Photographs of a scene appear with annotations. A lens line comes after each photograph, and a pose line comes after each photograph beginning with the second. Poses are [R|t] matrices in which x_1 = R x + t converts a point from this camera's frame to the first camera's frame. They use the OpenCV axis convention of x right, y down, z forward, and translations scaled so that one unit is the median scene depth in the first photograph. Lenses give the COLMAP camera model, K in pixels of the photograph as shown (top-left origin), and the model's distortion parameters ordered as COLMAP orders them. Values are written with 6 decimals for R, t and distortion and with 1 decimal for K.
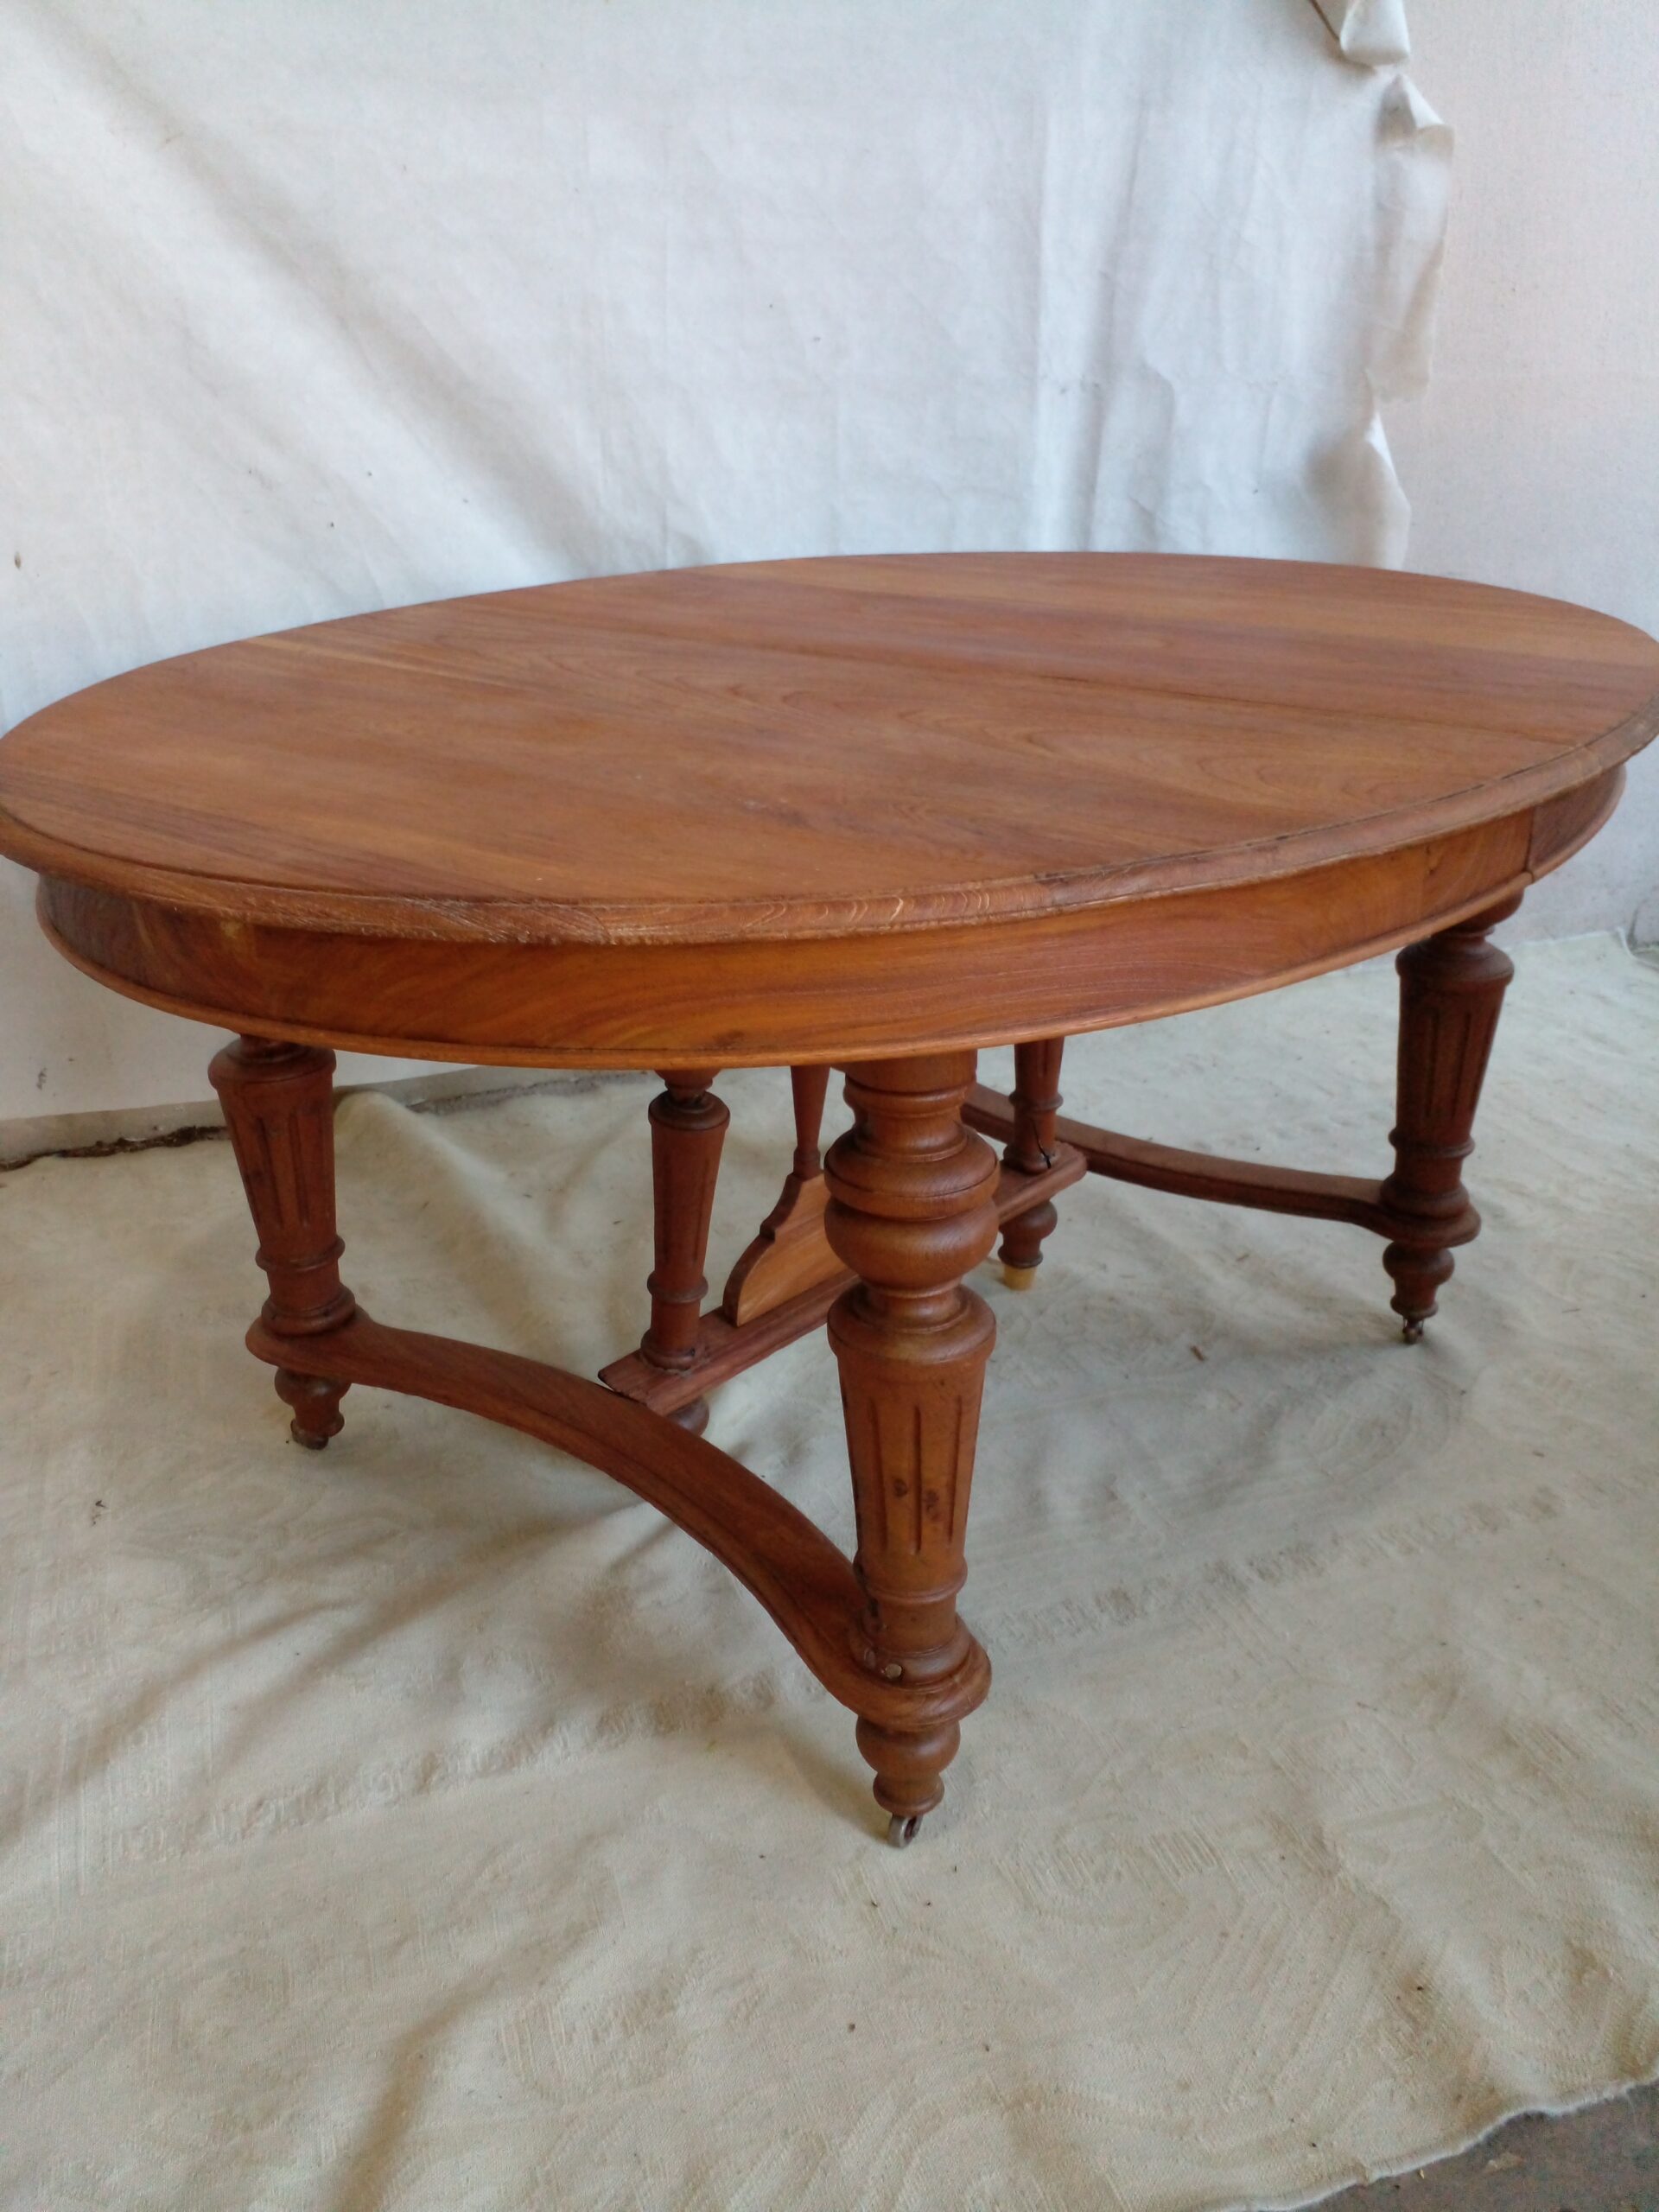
lens RADIAL K [[1774.4, 0, 790.3], [0, 1774.4, 1052.3], [0, 0, 1]] dist [0.004958, -0.009408]
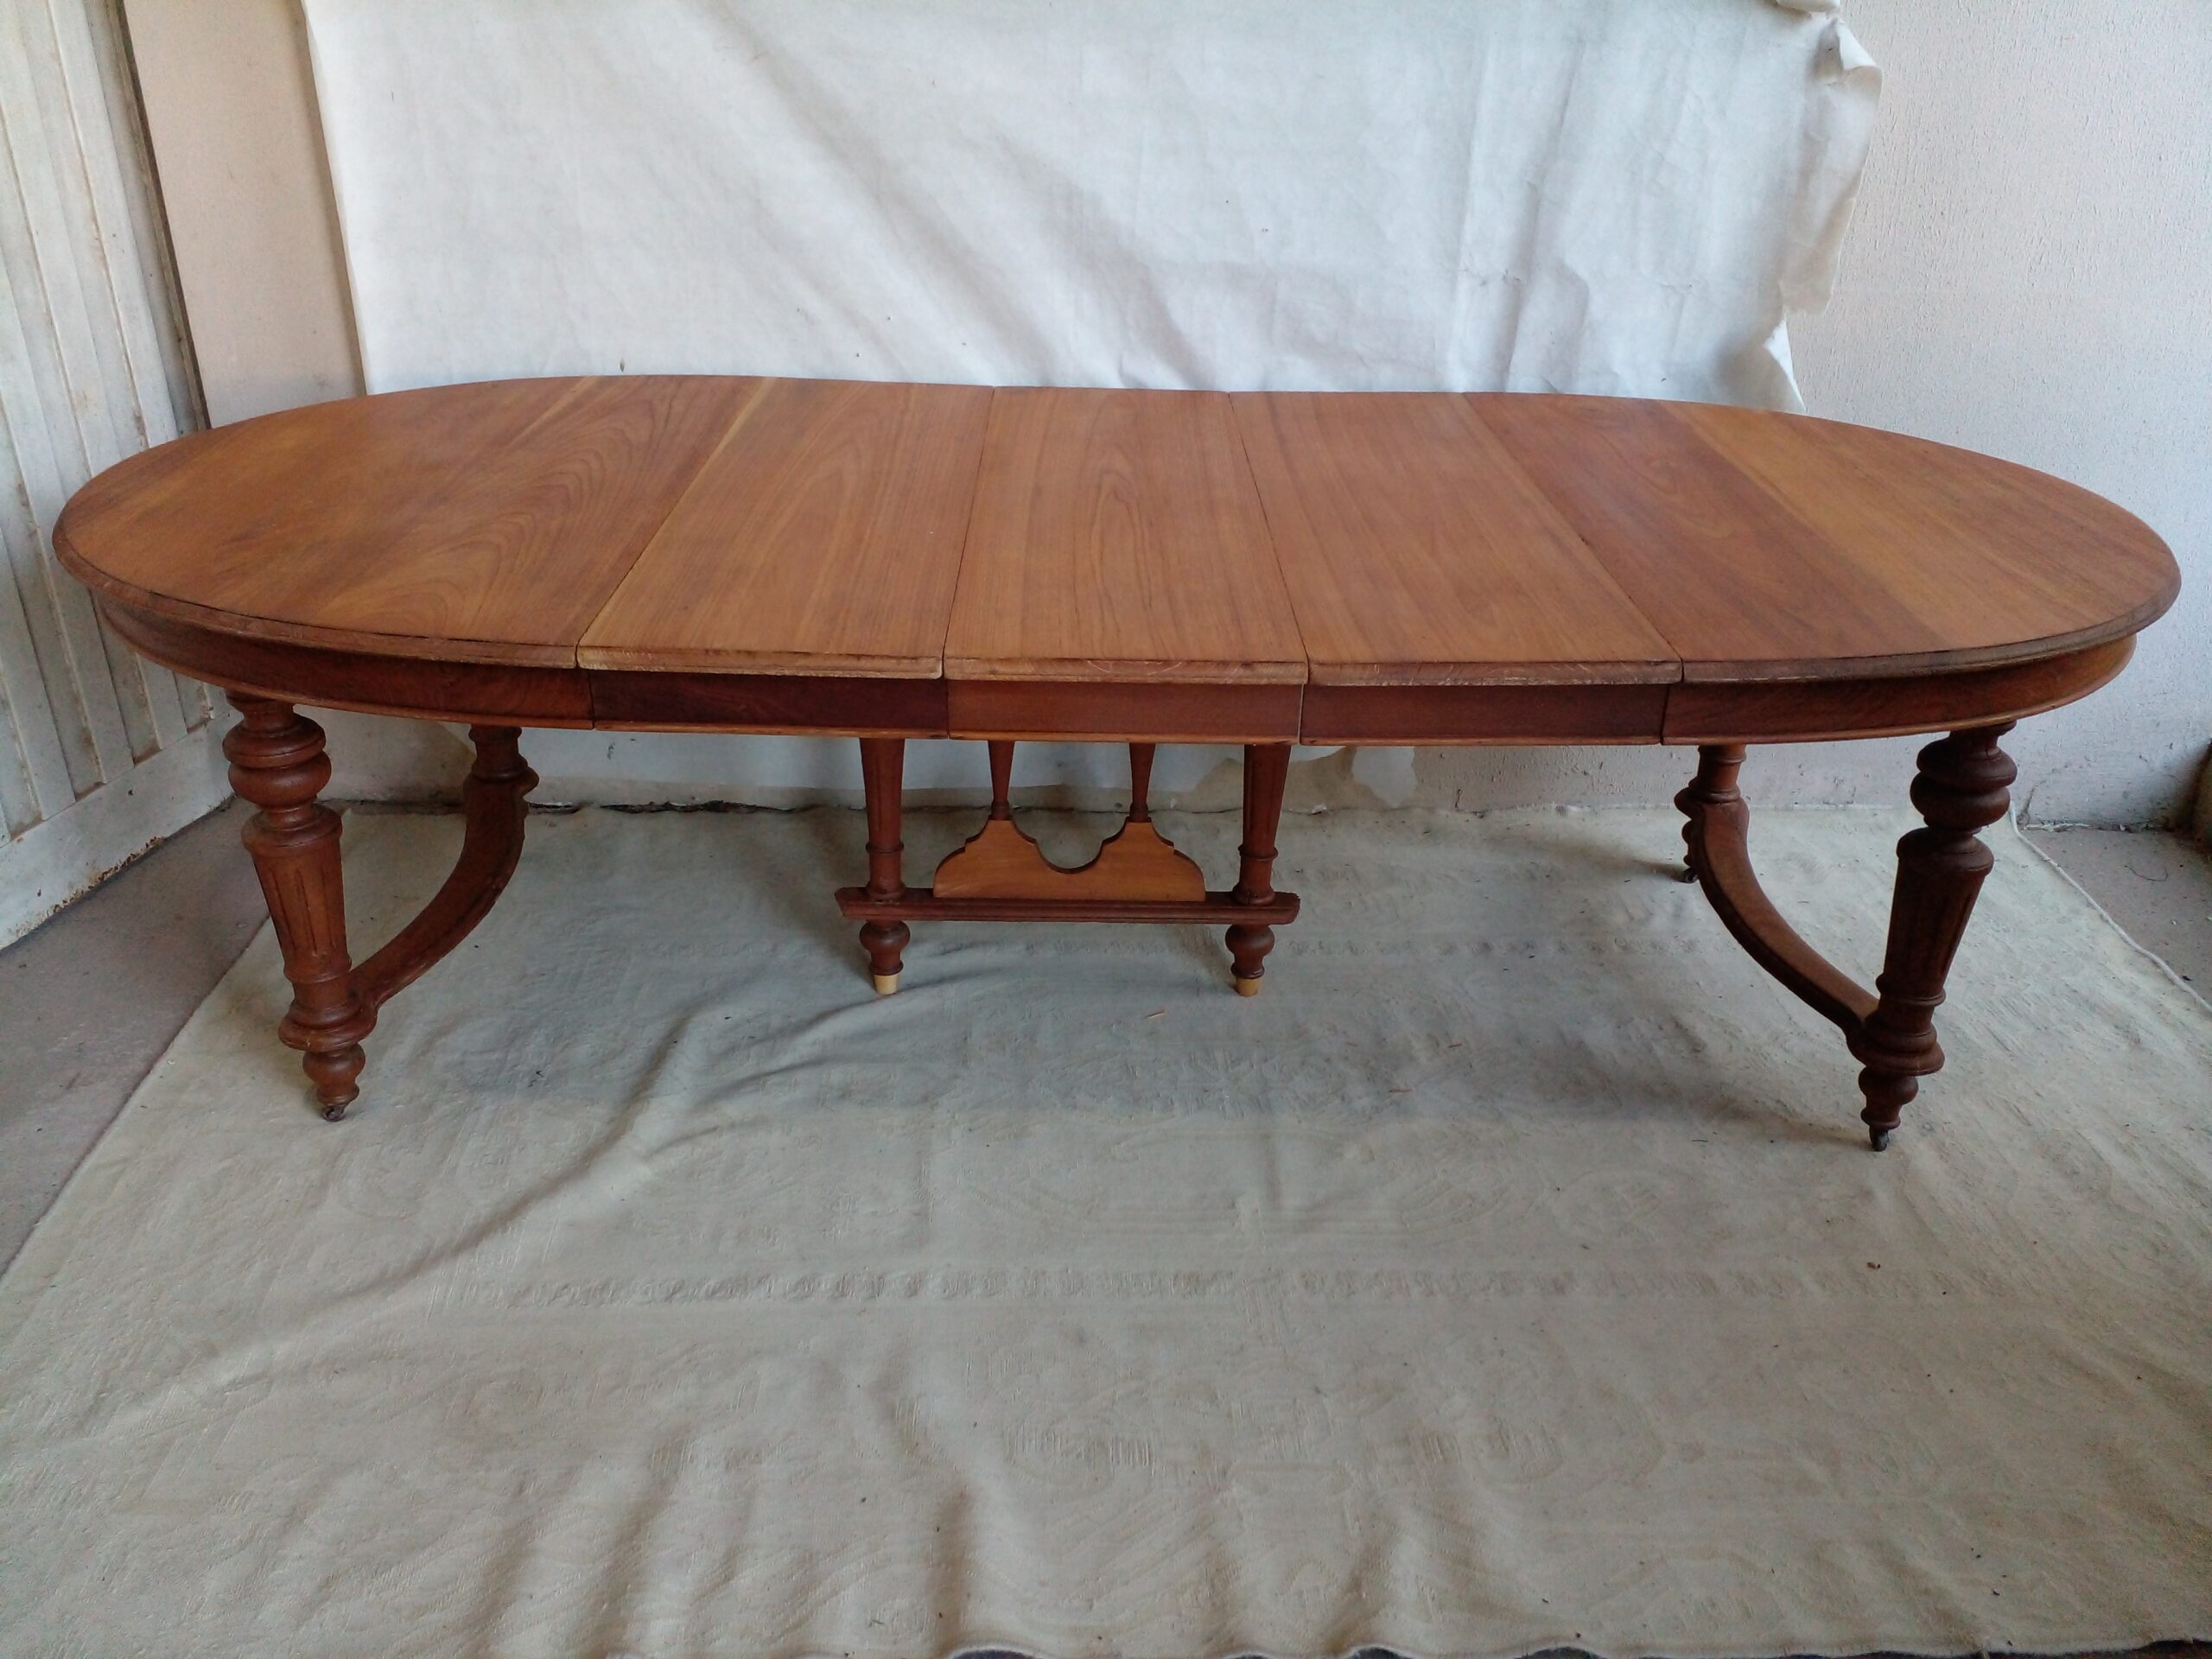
lens RADIAL K [[1746.8, 0, 1114.0], [0, 1746.8, 826.8], [0, 0, 1]] dist [0.019737, -0.016010]
pose [[0.962336, 0.157076, -0.221894, 0.239552], [-0.141856, 0.986398, 0.083042, -0.087268], [0.231920, -0.048437, 0.971528, -0.187955]]
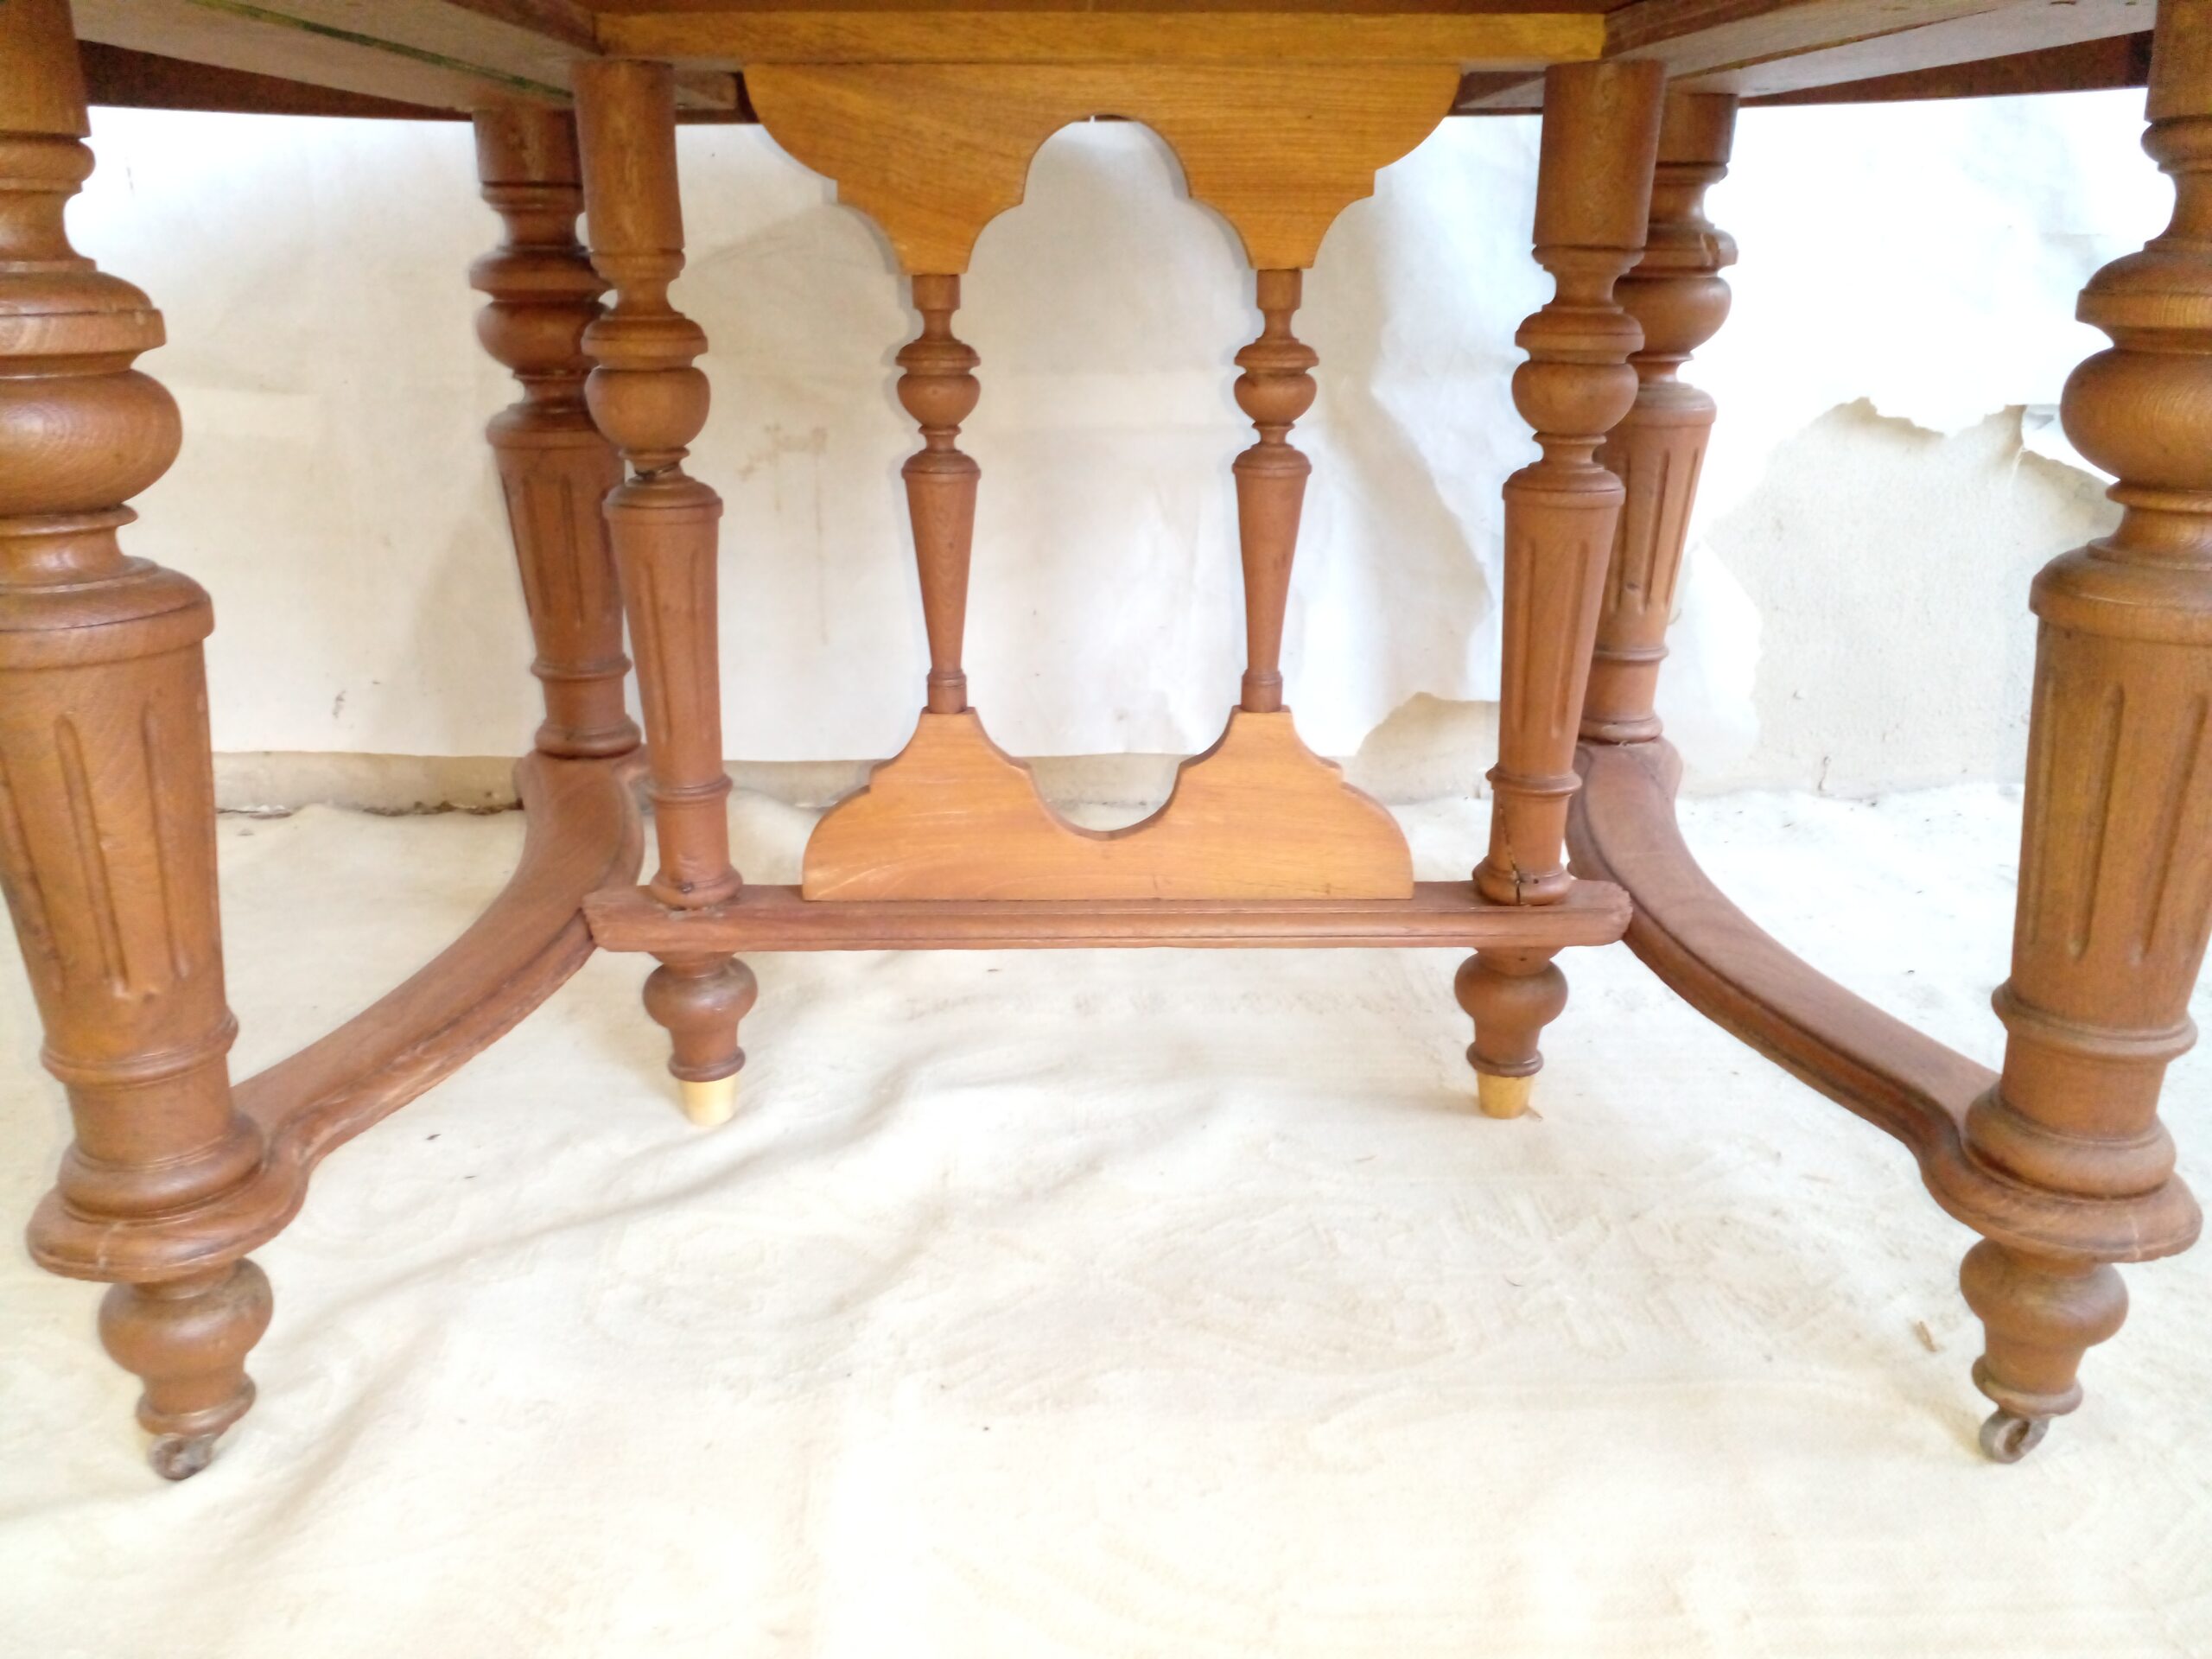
lens RADIAL K [[1791.4, 0, 1094.5], [0, 1791.4, 825.6], [0, 0, 1]] dist [0.013314, -0.069501]
pose [[0.957697, 0.108843, -0.266403, 0.097306], [-0.124815, 0.991216, -0.043722, 0.061304], [0.259304, 0.075123, 0.962870, 0.348302]]
